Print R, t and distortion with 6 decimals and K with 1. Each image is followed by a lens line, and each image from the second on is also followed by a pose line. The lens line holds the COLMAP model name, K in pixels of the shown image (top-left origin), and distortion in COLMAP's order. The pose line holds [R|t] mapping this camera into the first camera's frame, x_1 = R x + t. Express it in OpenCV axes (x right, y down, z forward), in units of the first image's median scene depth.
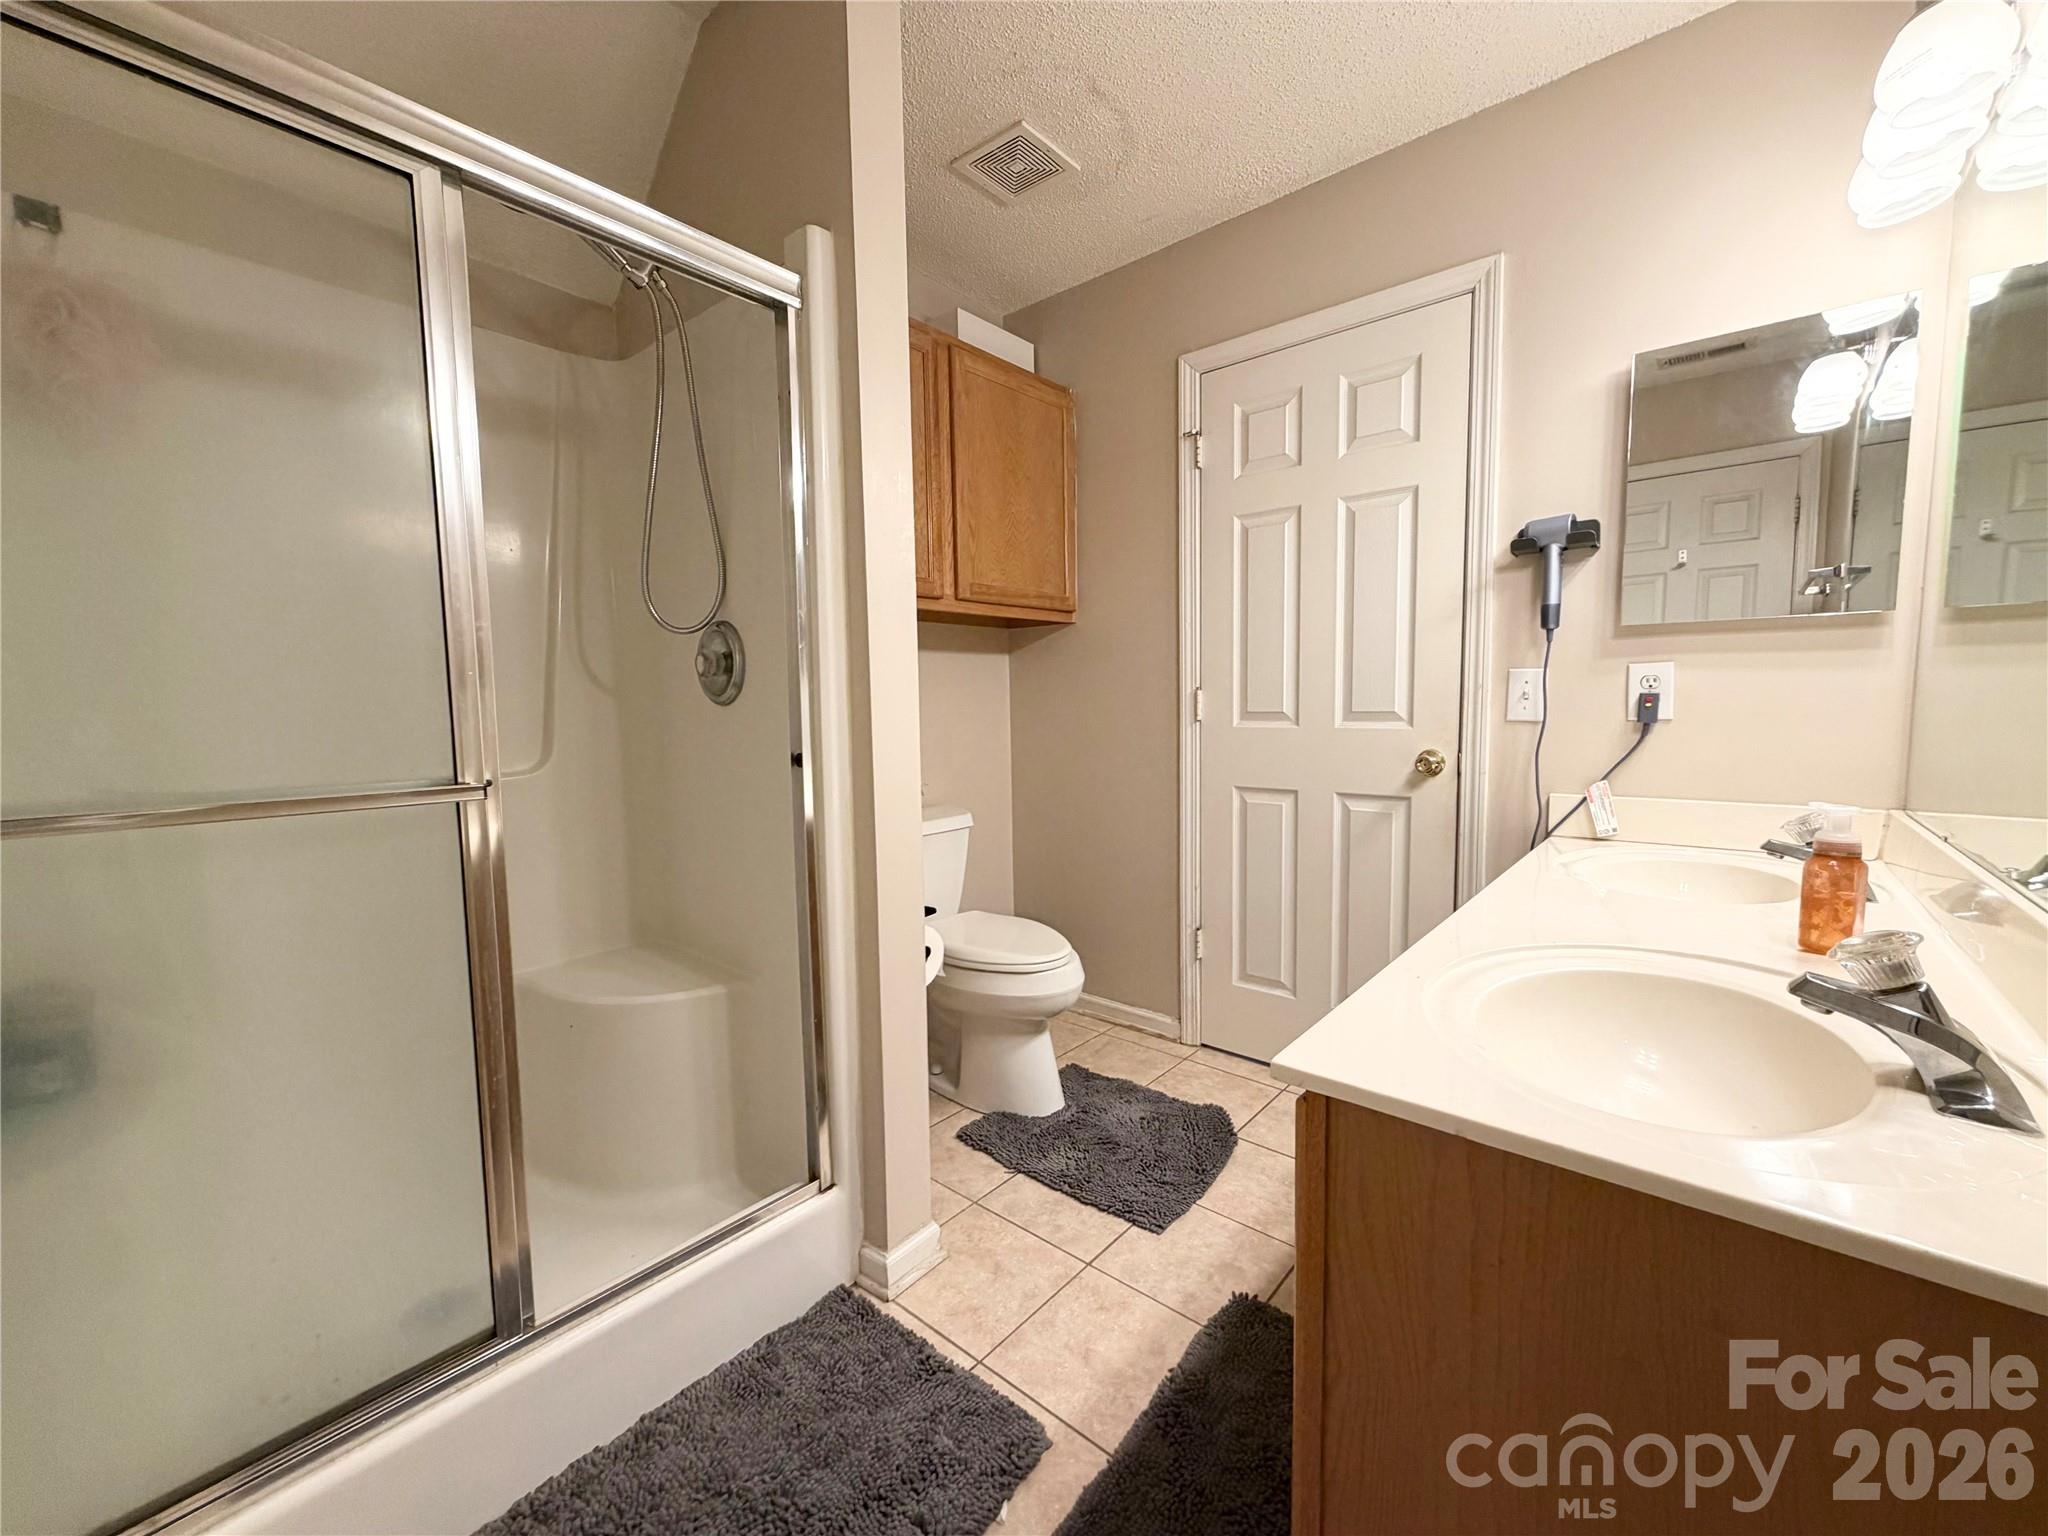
lens RADIAL K [[812.7, 0, 1024.8], [0, 812.7, 771.2], [0, 0, 1]] dist [0.000243, 0.000151]
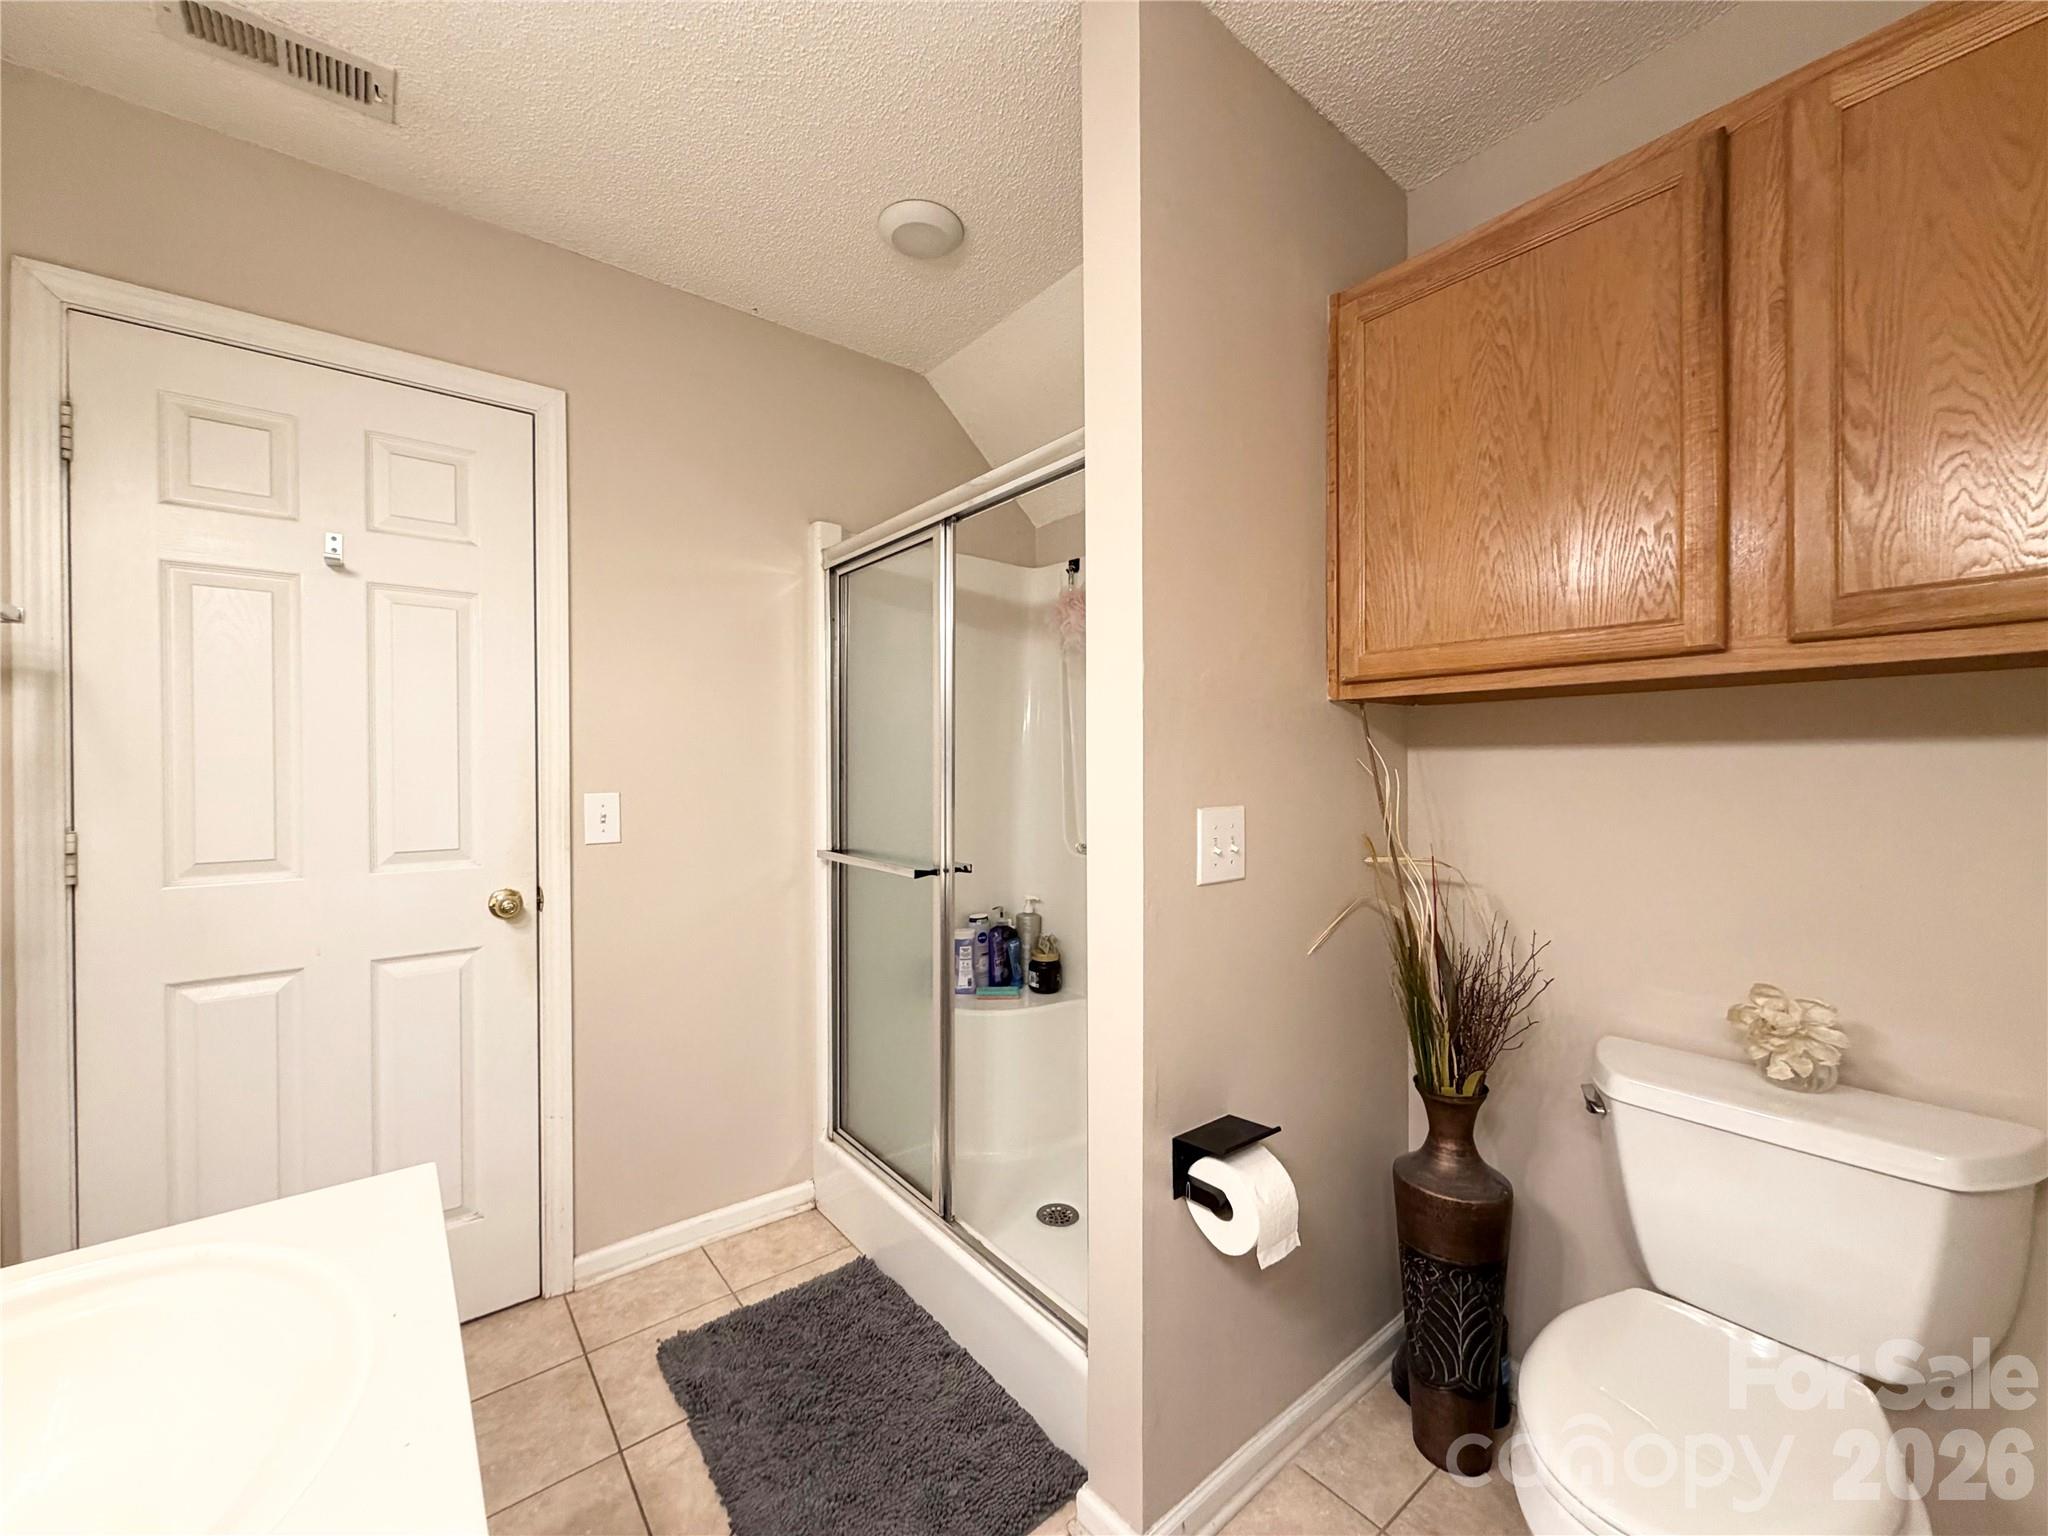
lens RADIAL K [[812.7, 0, 1019.2], [0, 812.7, 766.3], [0, 0, 1]] dist [0.000243, 0.000151]
pose [[-0.185587, 0.012380, -0.982550, 0.620166], [-0.076166, 0.996731, 0.026945, -0.167586], [0.979672, 0.079838, -0.184037, 0.928828]]
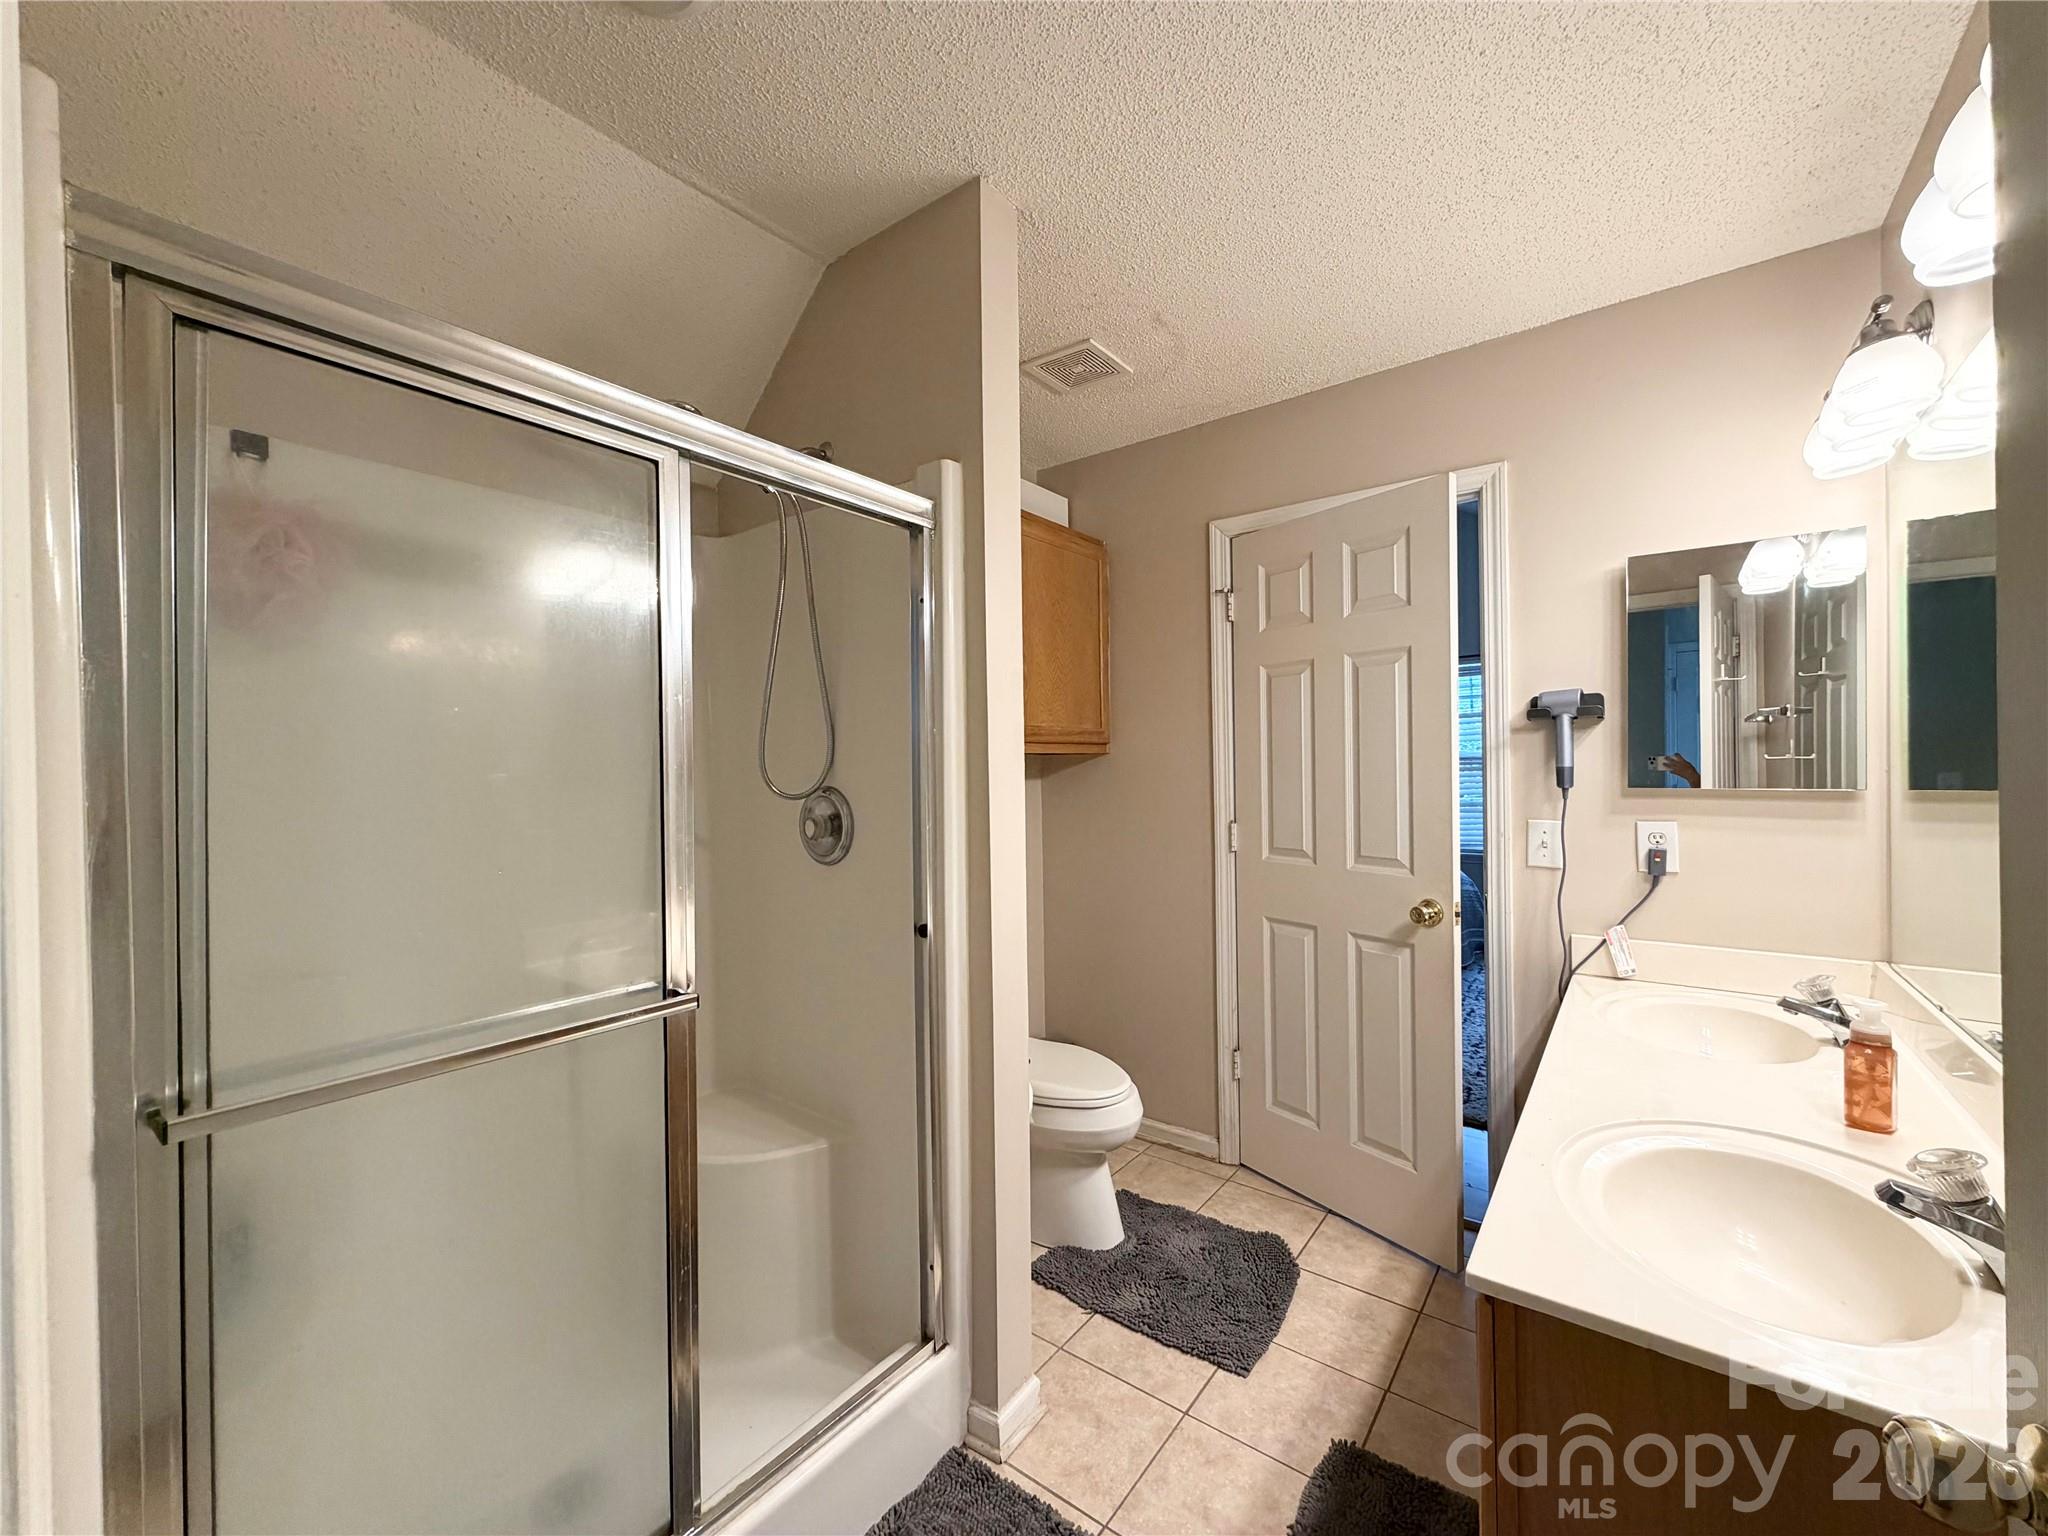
lens RADIAL K [[812.7, 0, 1025.6], [0, 812.7, 771.3], [0, 0, 1]] dist [0.000243, 0.000151]
pose [[0.998455, 0.002244, 0.055518, -0.169826], [0.002422, 0.996476, -0.083838, -0.112567], [-0.055510, 0.083843, 0.994932, -0.080750]]
